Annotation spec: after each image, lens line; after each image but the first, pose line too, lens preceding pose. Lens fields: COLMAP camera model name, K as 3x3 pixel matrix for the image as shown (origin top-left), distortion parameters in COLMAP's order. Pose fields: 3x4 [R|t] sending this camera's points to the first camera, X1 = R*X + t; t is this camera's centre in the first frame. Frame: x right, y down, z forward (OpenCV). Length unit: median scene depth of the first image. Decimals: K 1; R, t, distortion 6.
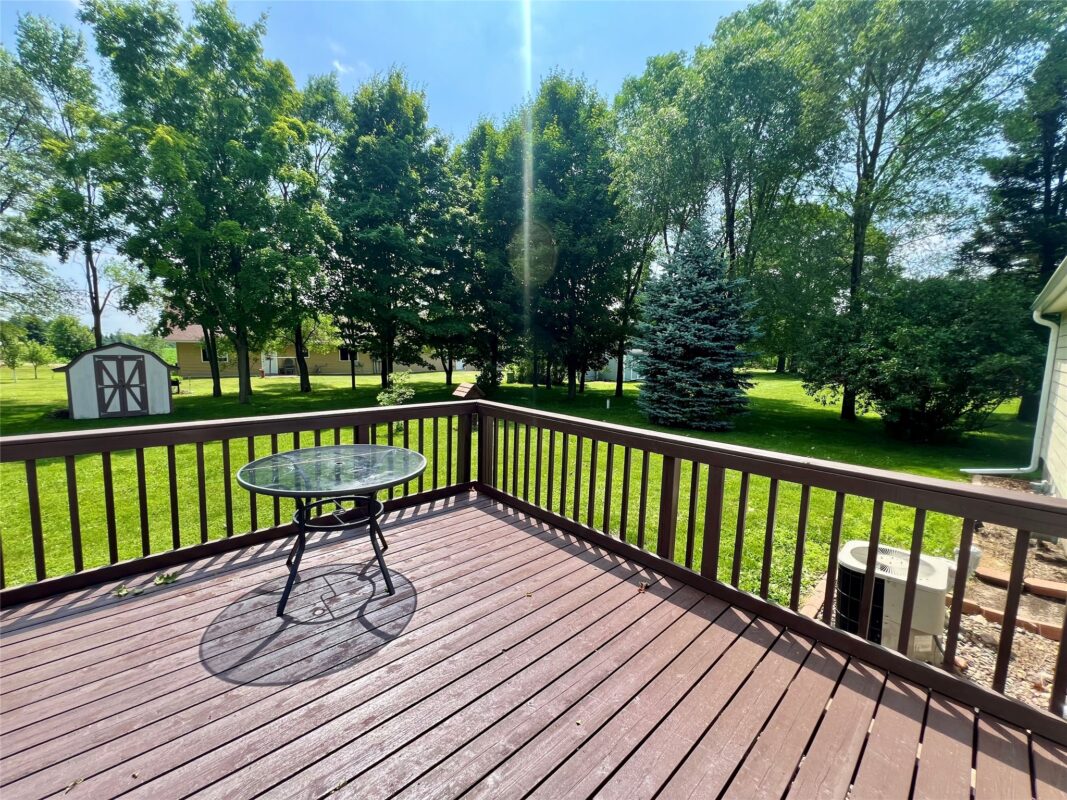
lens RADIAL K [[424.2, 0, 533.5], [0, 424.2, 400.0], [0, 0, 1]] dist [0.001484, -0.000228]
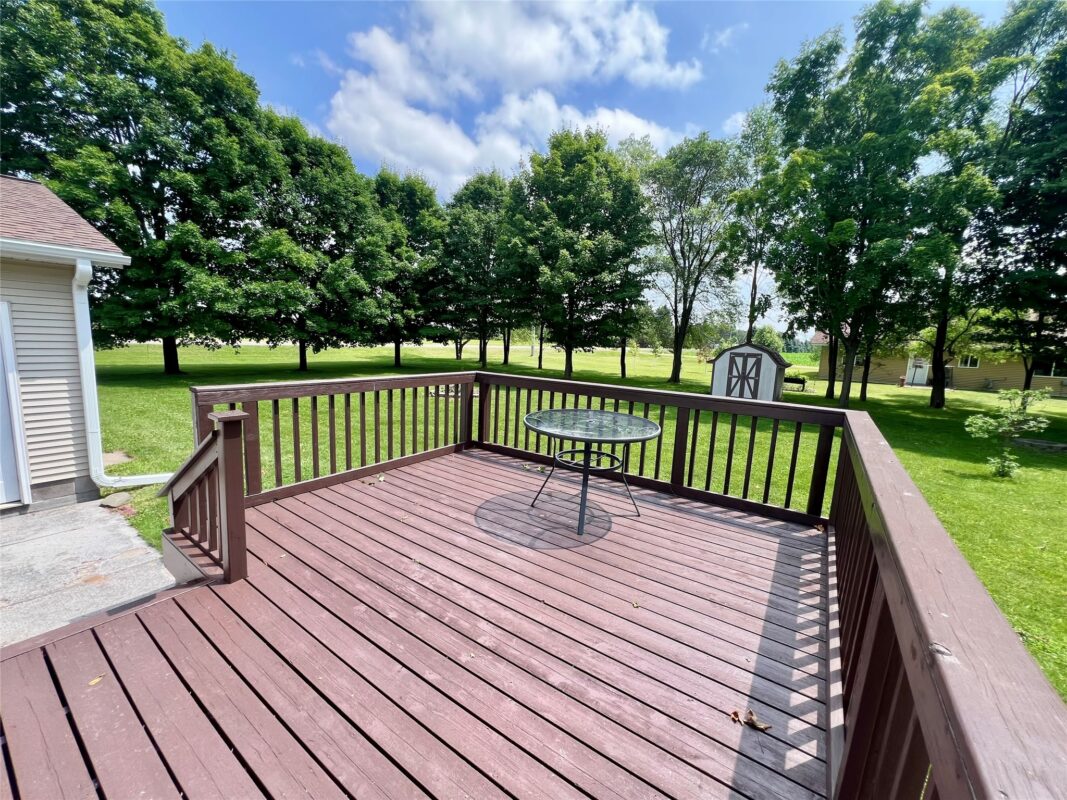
lens RADIAL K [[432.8, 0, 533.5], [0, 432.8, 400.0], [0, 0, 1]] dist [-0.000974, -0.000100]
pose [[0.224935, 0.133064, -0.965245, 0.144602], [-0.149693, 0.983590, 0.100710, -0.003183], [0.962806, 0.121837, 0.241163, 0.102327]]
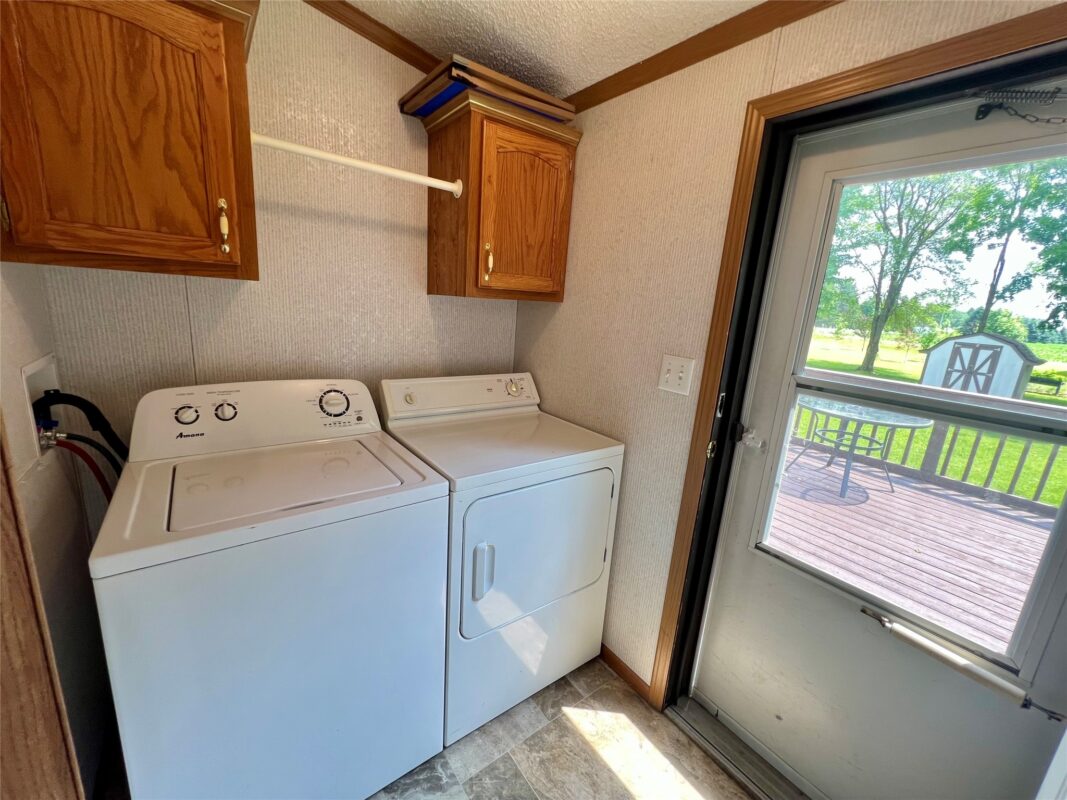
lens RADIAL K [[424.7, 0, 533.5], [0, 424.7, 400.0], [0, 0, 1]] dist [0.000319, 0.000229]
pose [[-0.101823, 0.206905, -0.973048, 0.217889], [-0.187031, 0.956708, 0.223002, 0.001133], [0.977063, 0.204696, -0.058717, -0.005967]]
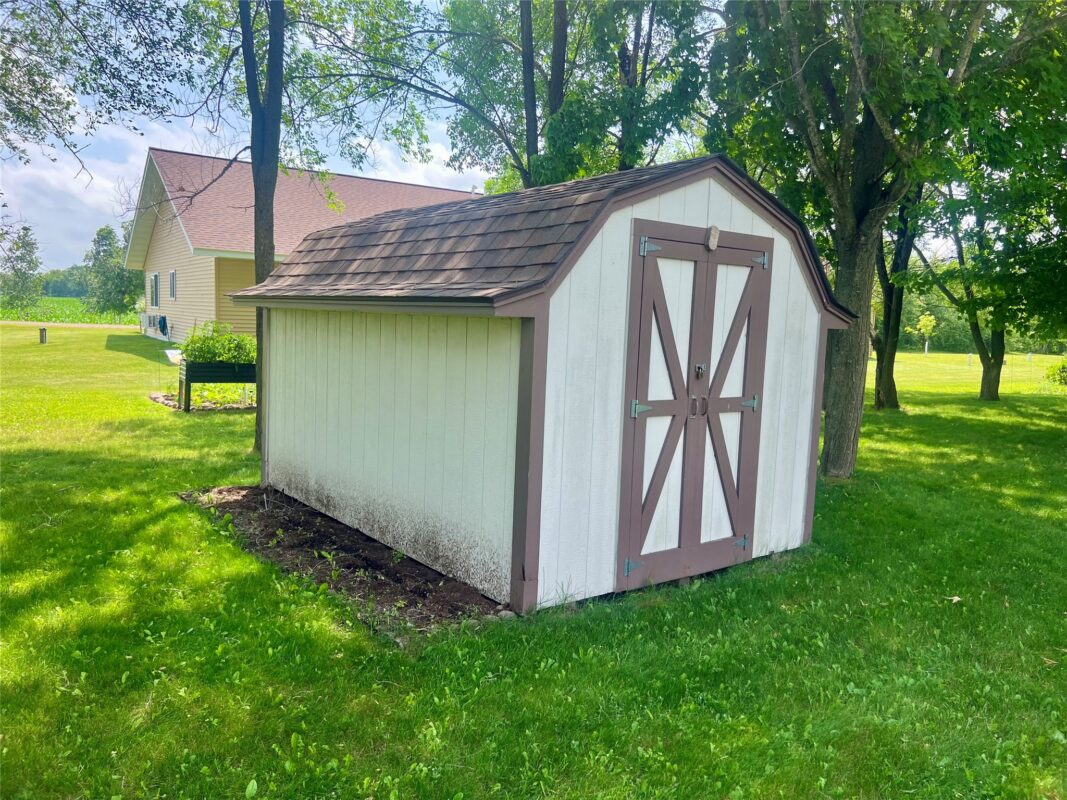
lens RADIAL K [[793.9, 0, 533.5], [0, 793.9, 400.0], [0, 0, 1]] dist [0.070614, -0.072409]
pose [[0.996226, 0.031517, -0.080868, -1.042224], [-0.032740, 0.999368, -0.013838, -0.029380], [0.080380, 0.016433, 0.996629, 0.684098]]
